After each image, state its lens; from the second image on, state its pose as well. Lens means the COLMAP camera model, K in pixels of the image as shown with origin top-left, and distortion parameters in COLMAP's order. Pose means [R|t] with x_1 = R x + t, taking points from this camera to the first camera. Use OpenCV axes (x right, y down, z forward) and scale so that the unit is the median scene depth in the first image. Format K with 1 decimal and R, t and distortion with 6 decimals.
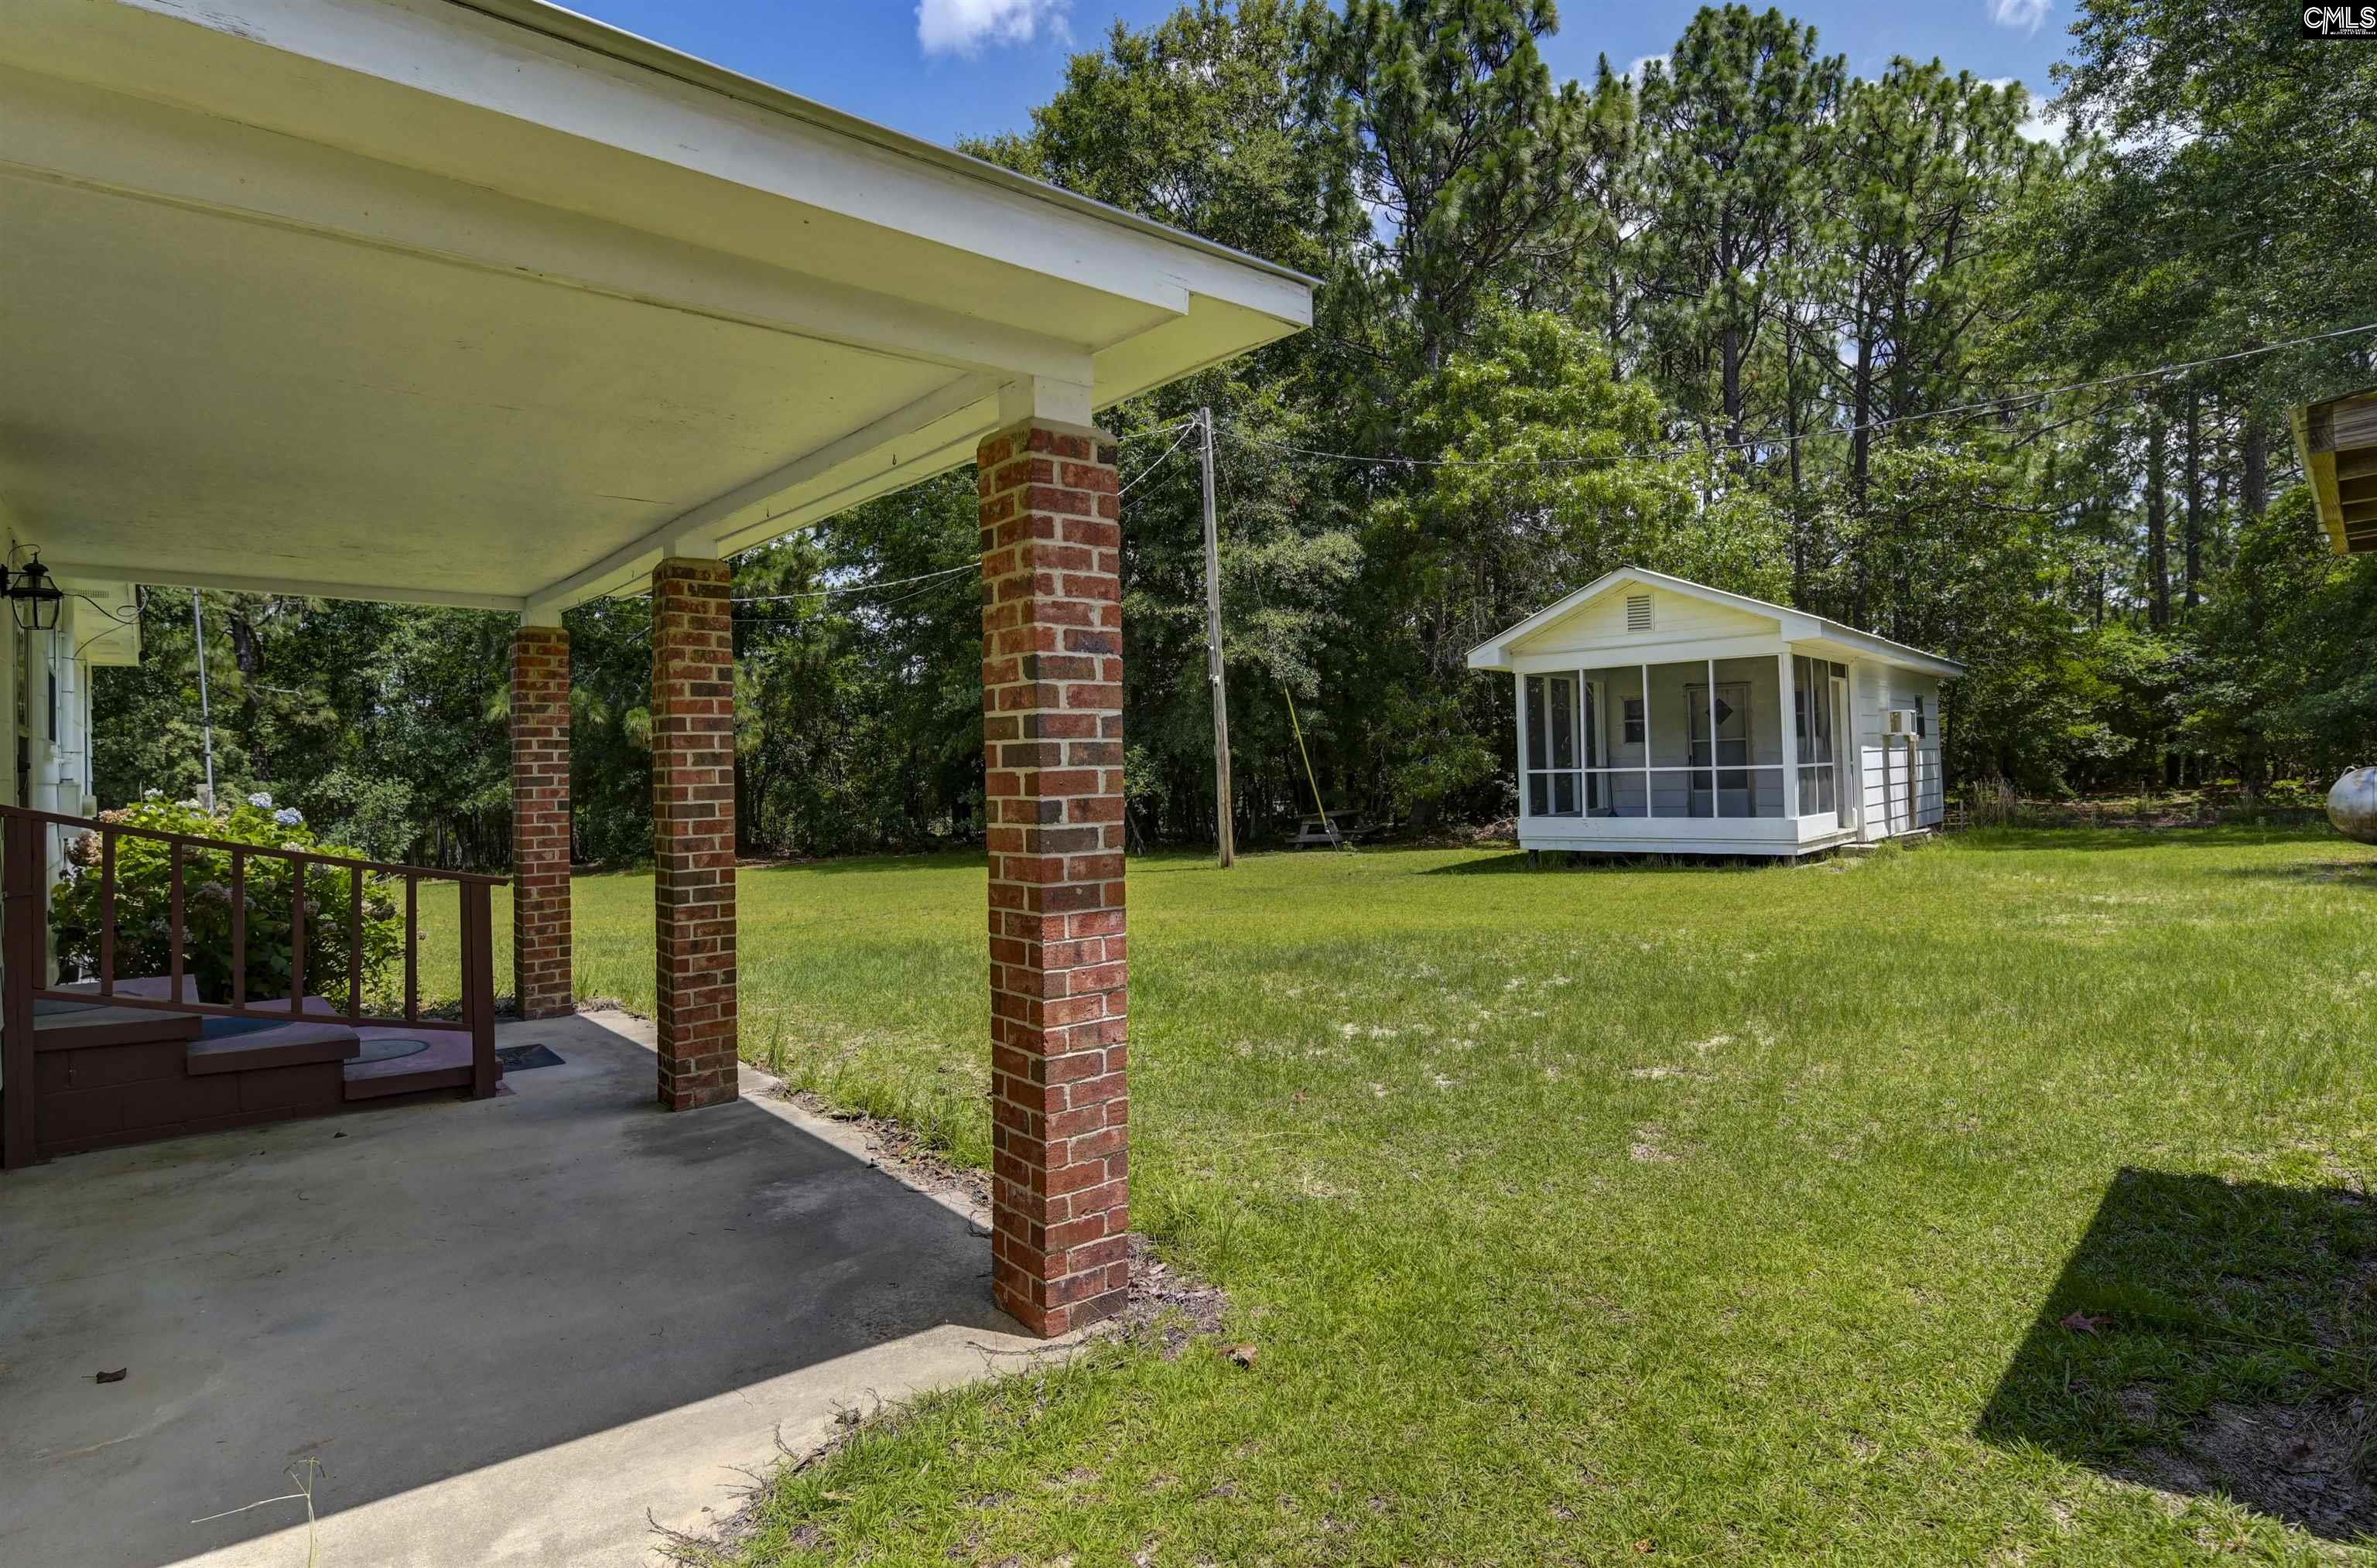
lens RADIAL K [[1287.6, 0, 1193.3], [0, 1287.6, 719.2], [0, 0, 1]] dist [0.028792, -0.034378]
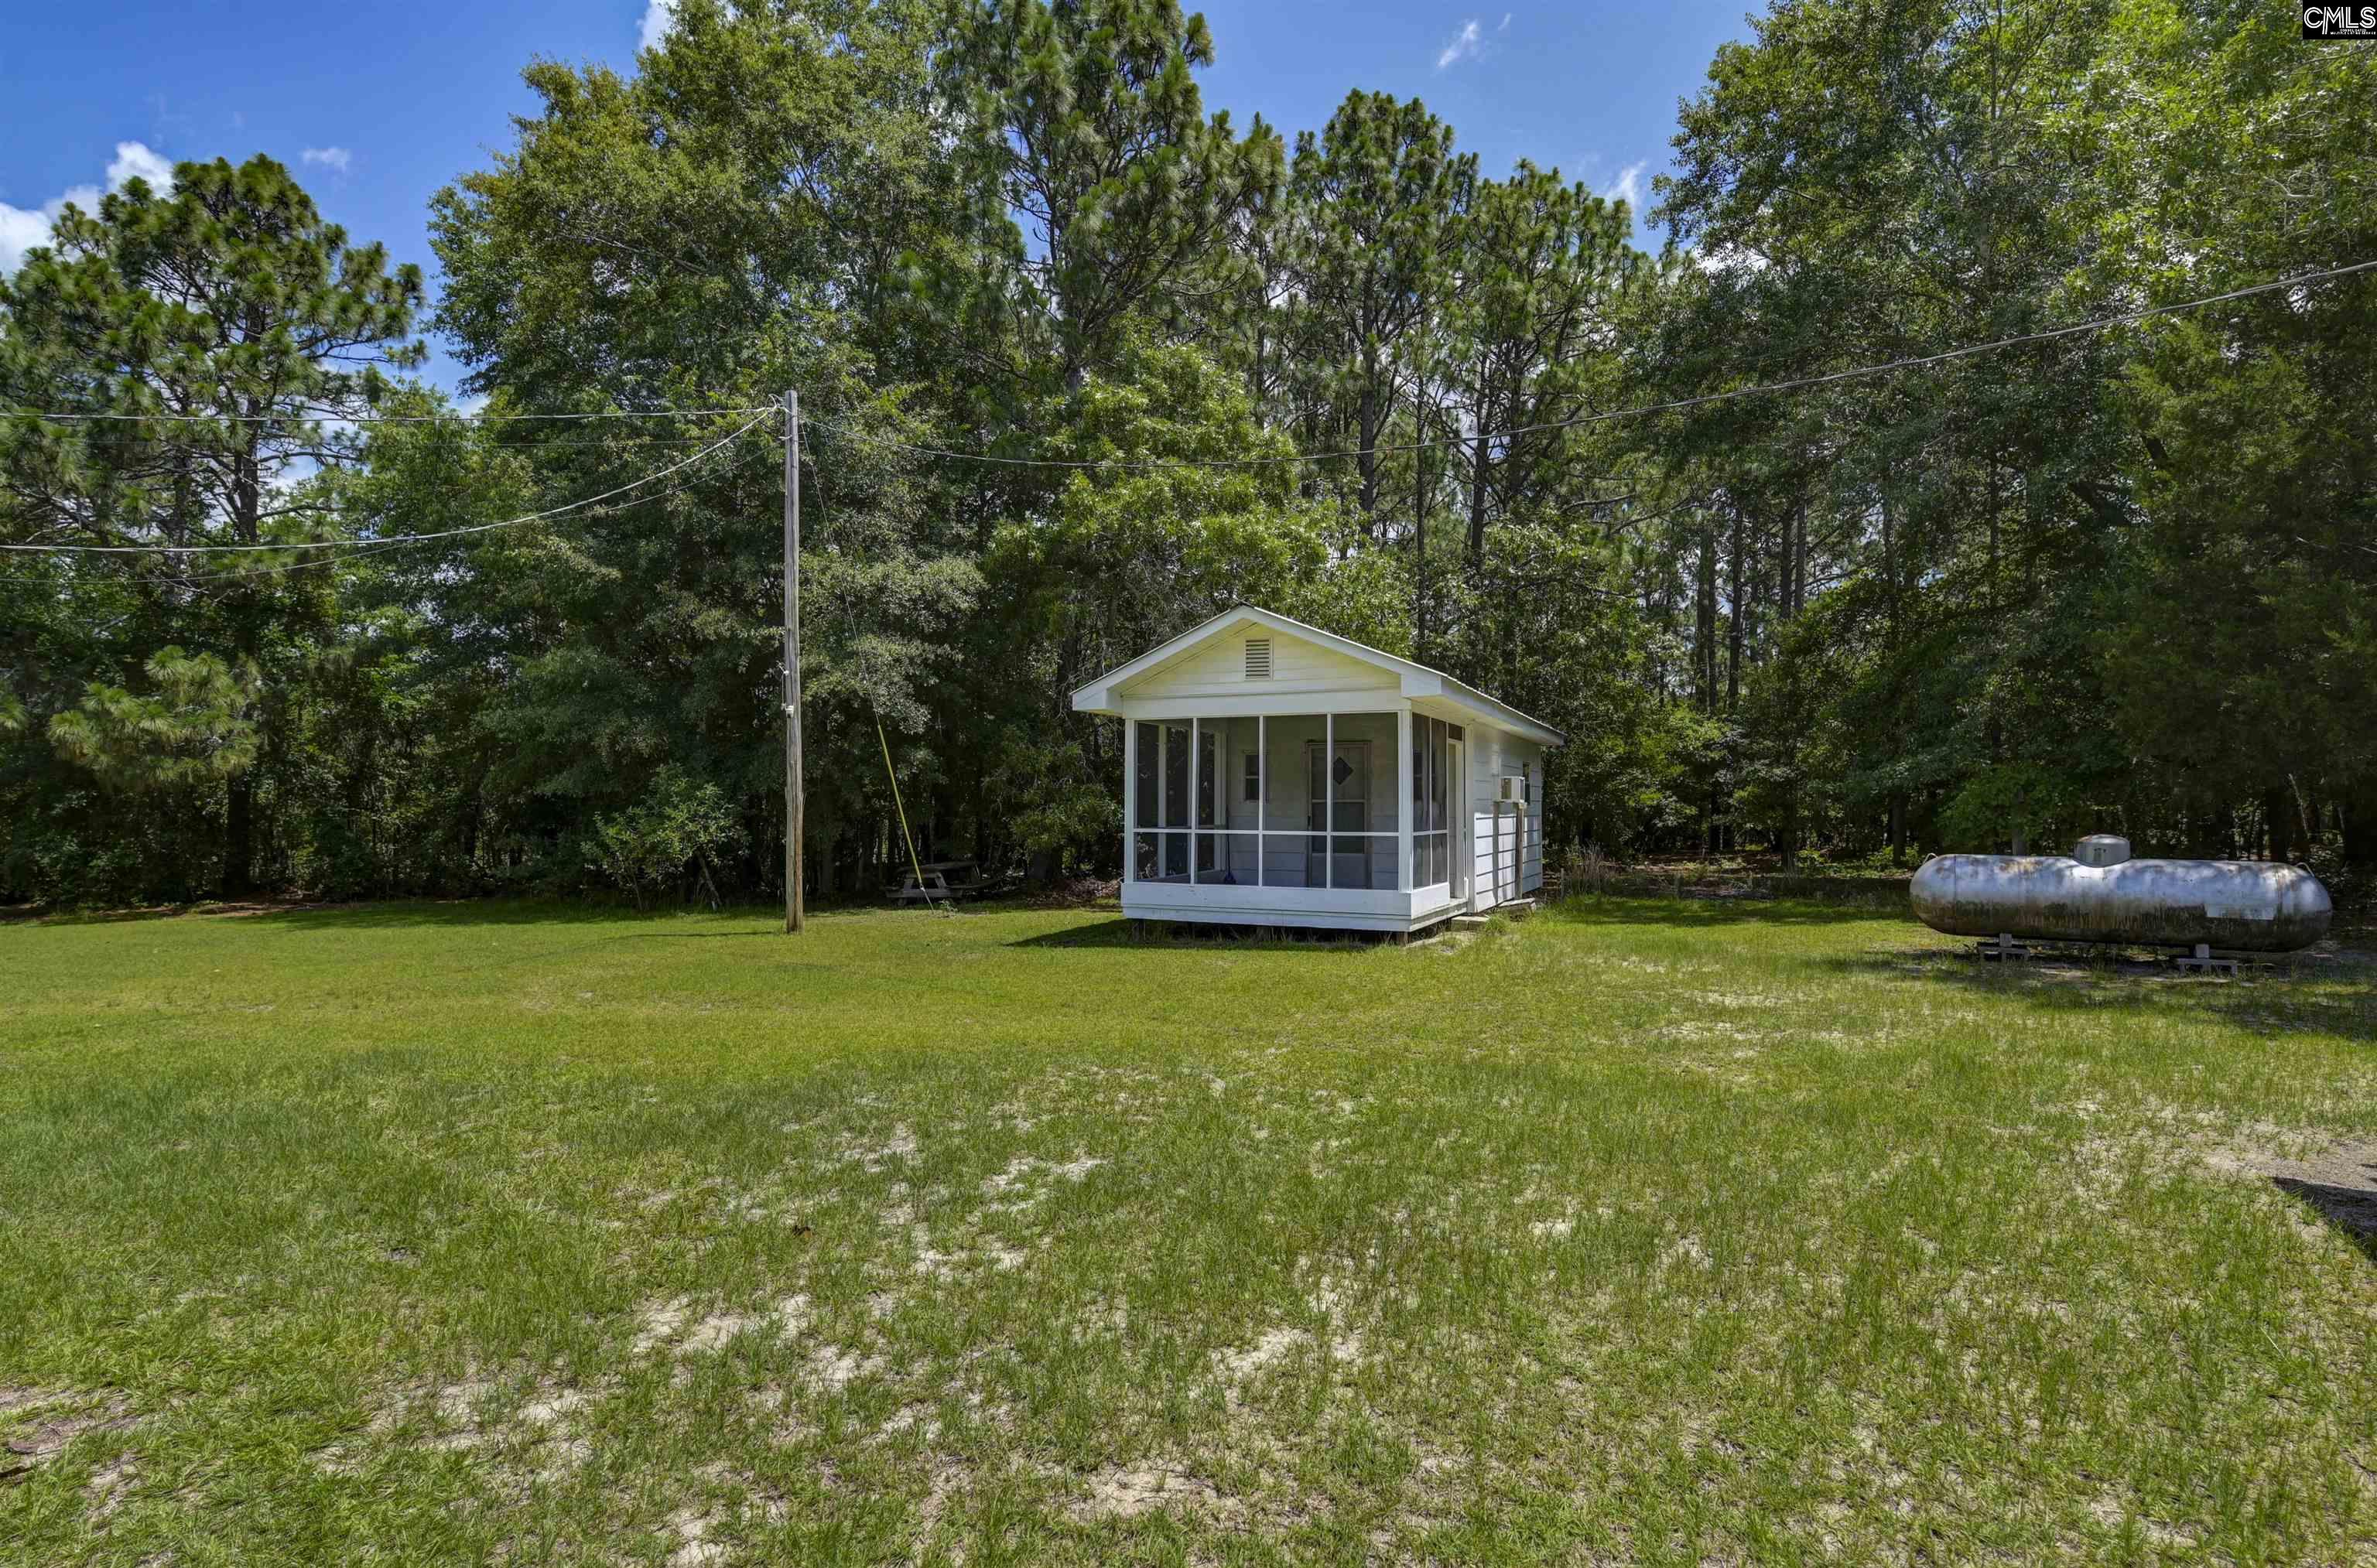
lens RADIAL K [[1241.5, 0, 1192.3], [0, 1241.5, 746.1], [0, 0, 1]] dist [-0.000455, -0.000637]
pose [[0.965451, 0.043647, 0.256905, 0.053795], [-0.040194, 0.999017, -0.018682, -0.002142], [-0.257468, 0.007710, 0.966256, 0.117107]]
